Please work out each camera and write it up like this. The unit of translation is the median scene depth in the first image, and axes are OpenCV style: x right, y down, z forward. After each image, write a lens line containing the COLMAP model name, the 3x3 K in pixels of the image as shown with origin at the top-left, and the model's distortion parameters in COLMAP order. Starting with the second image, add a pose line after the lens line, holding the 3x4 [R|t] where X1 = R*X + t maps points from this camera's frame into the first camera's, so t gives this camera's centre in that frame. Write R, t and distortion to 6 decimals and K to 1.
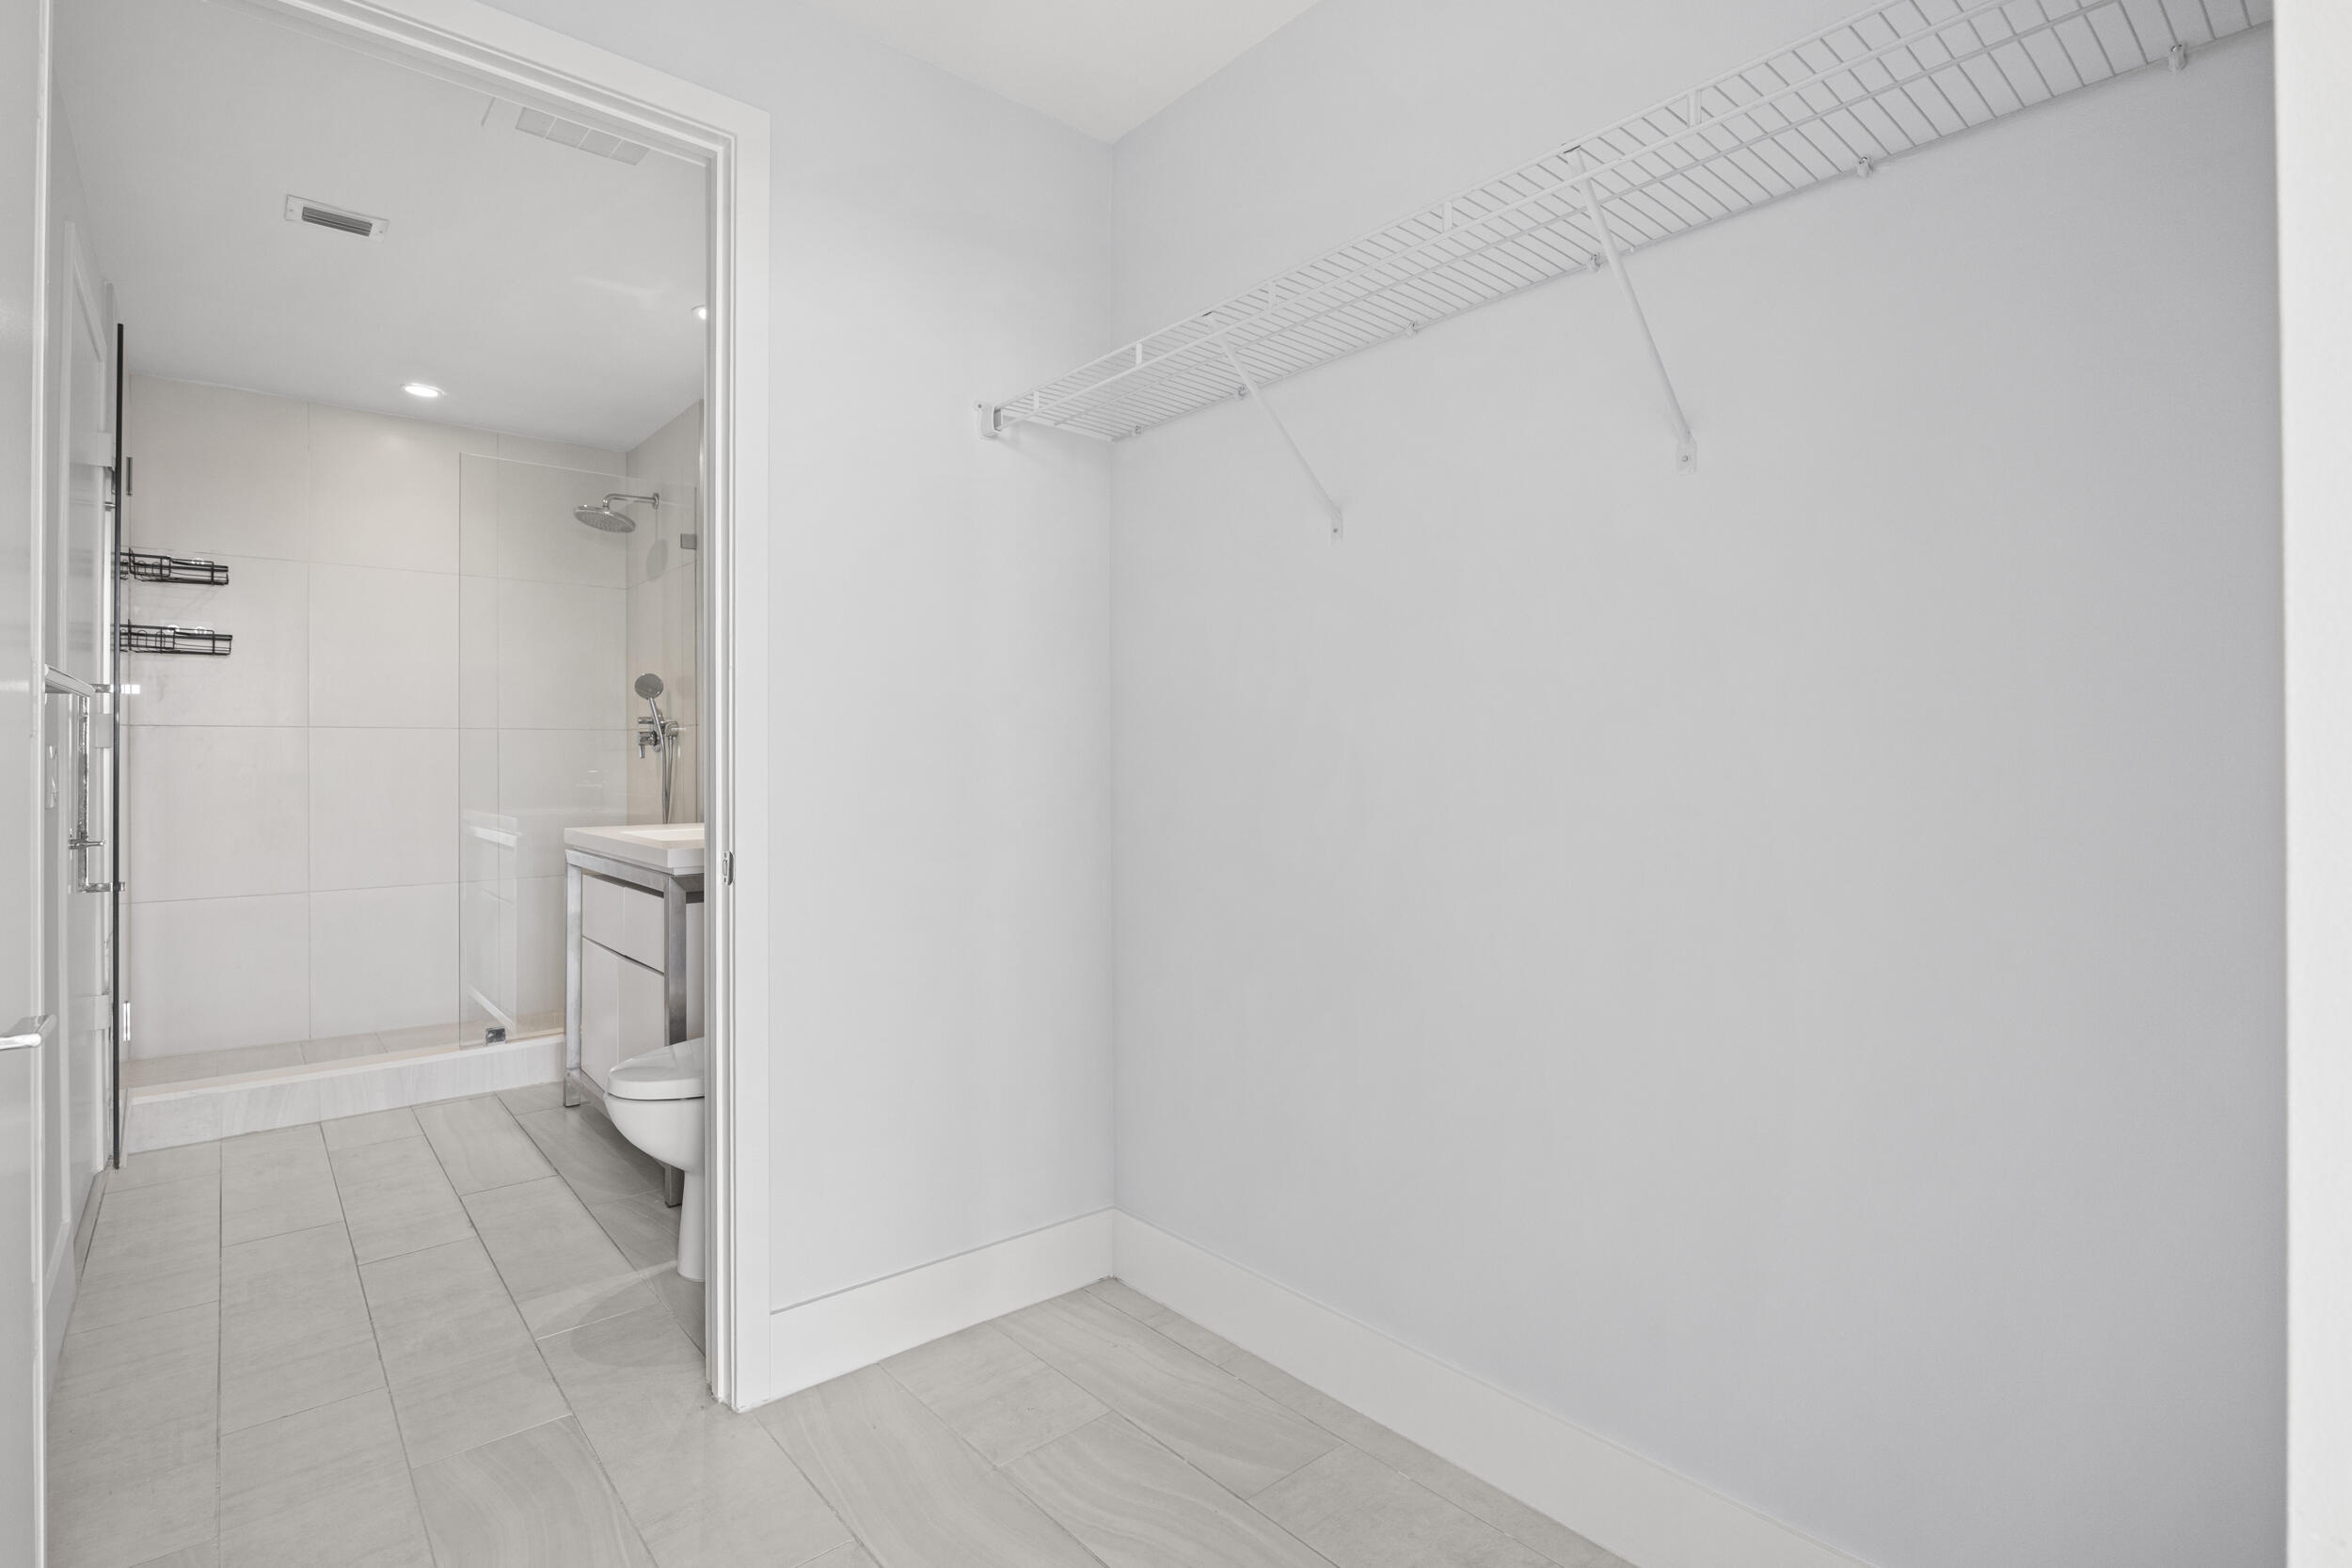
lens RADIAL K [[1115.5, 0, 1173.5], [0, 1115.5, 777.4], [0, 0, 1]] dist [0.000534, 0.000411]
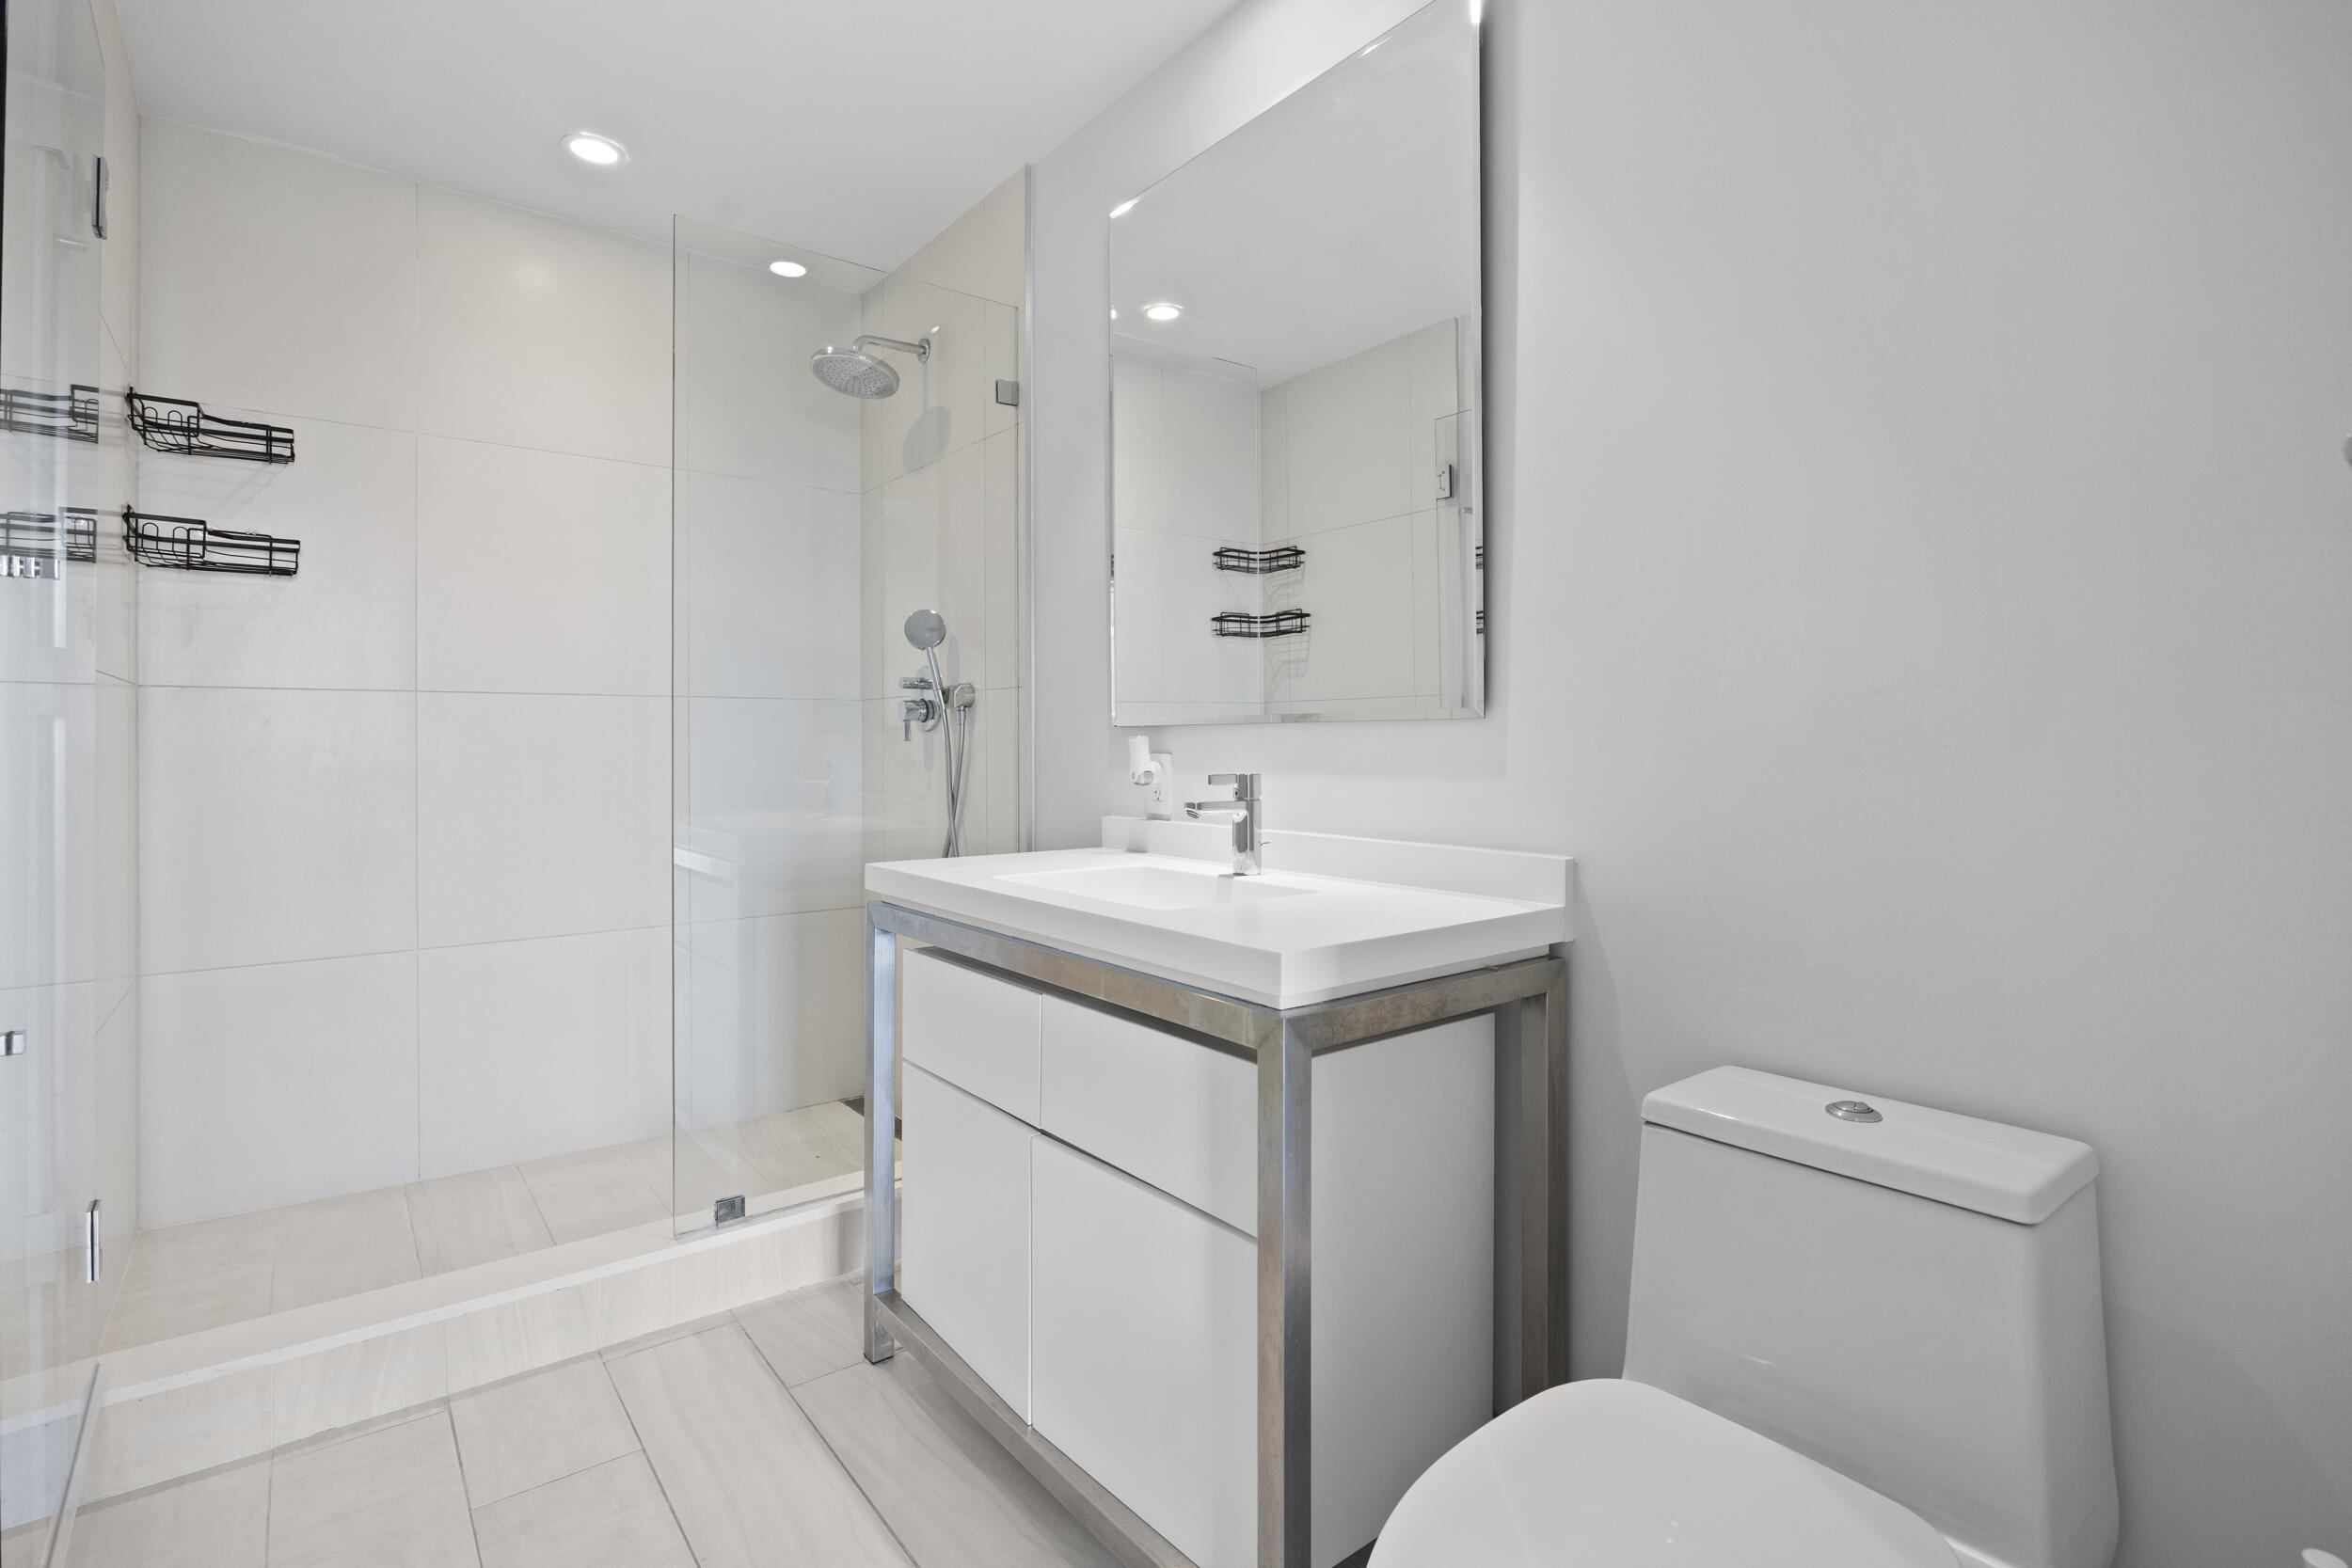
lens RADIAL K [[1115.5, 0, 1179.2], [0, 1115.5, 769.0], [0, 0, 1]] dist [0.000534, 0.000411]
pose [[0.999045, 0.001842, -0.043661, -0.332361], [-0.001695, 0.999993, 0.003395, -0.004131], [0.043667, -0.003318, 0.999041, 0.407293]]
